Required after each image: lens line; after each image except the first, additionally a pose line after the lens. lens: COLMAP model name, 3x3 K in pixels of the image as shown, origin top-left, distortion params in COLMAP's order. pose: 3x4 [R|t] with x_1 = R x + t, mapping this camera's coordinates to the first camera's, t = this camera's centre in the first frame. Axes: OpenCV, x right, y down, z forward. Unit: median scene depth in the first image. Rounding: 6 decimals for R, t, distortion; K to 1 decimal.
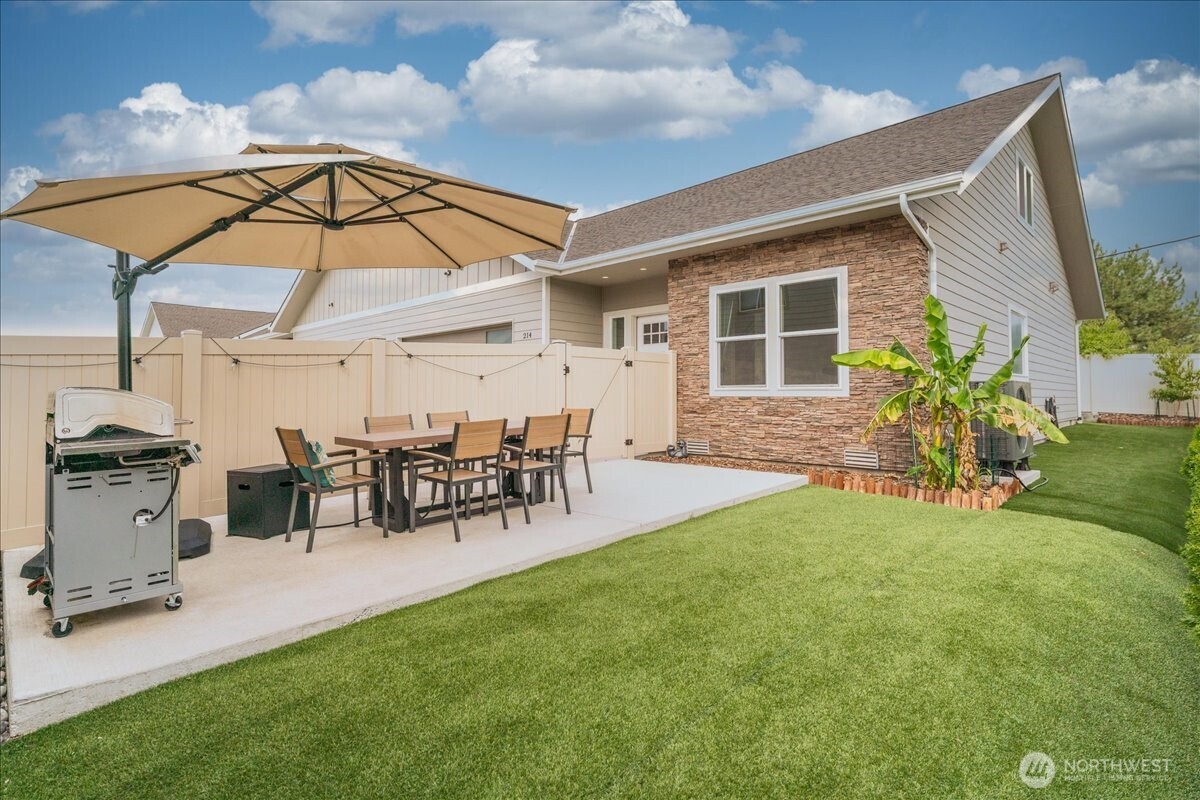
lens RADIAL K [[594.2, 0, 597.2], [0, 594.2, 370.3], [0, 0, 1]] dist [0.000935, 0.000405]
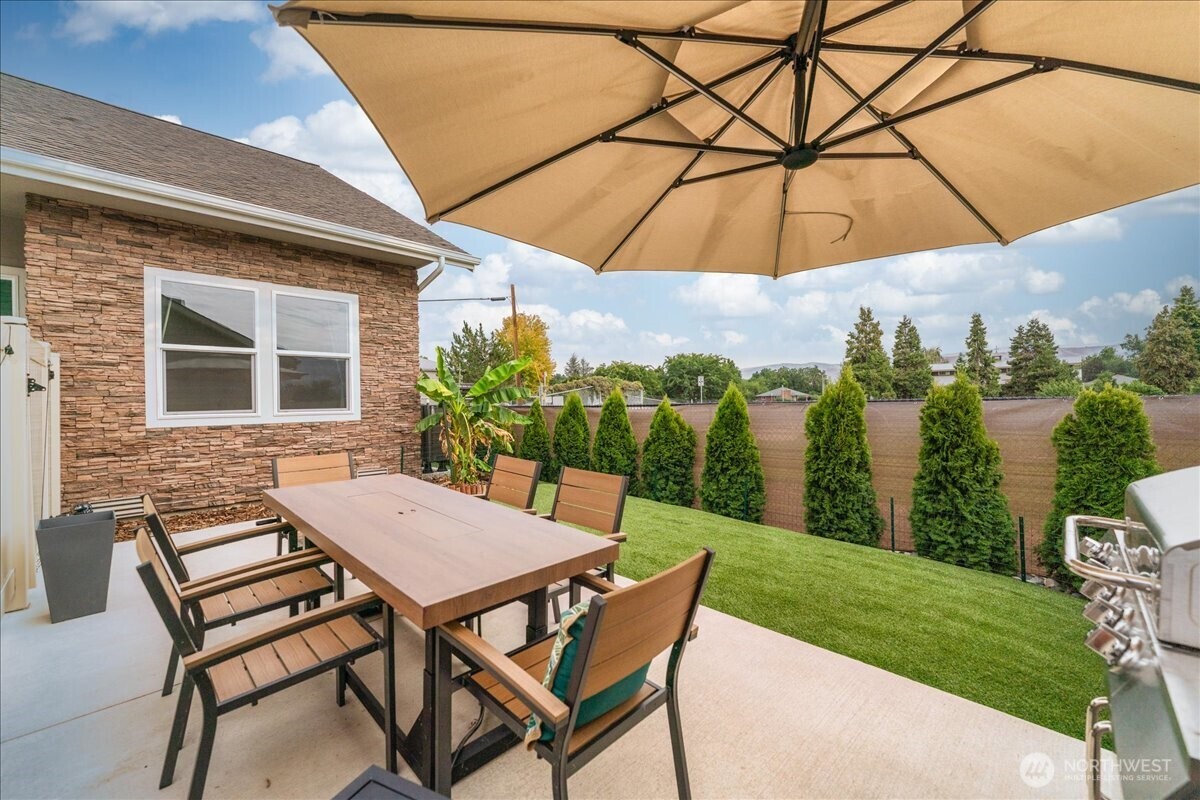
lens RADIAL K [[483.8, 0, 600.0], [0, 483.8, 400.0], [0, 0, 1]] dist [0.000638, 0.000207]
pose [[-0.008828, 0.002672, 0.999957, -0.375061], [-0.022856, 0.999735, -0.002874, 0.001354], [-0.999700, -0.022881, -0.008764, 0.495221]]
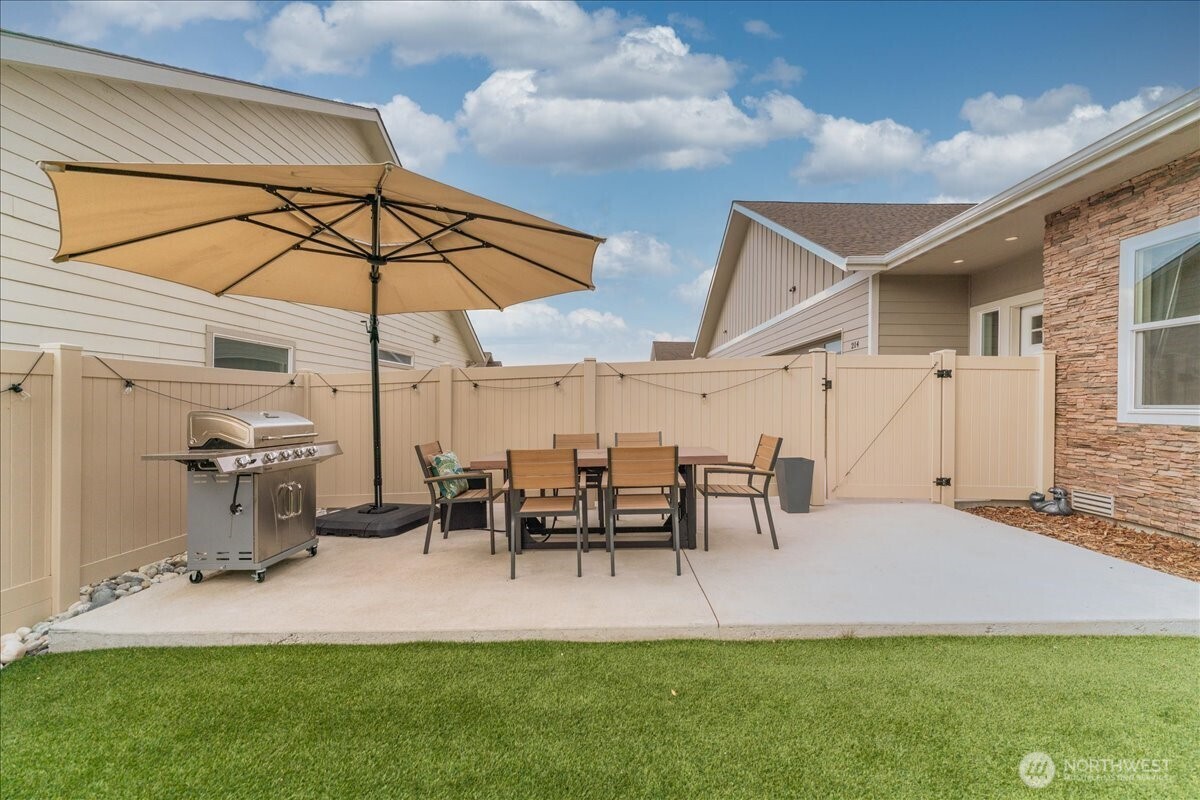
lens RADIAL K [[483.8, 0, 600.0], [0, 483.8, 400.0], [0, 0, 1]] dist [0.000638, 0.000207]
pose [[0.683195, 0.004024, -0.730225, 0.192101], [0.020488, 0.999486, 0.024676, -0.002388], [0.729948, -0.031819, 0.682761, 0.280092]]
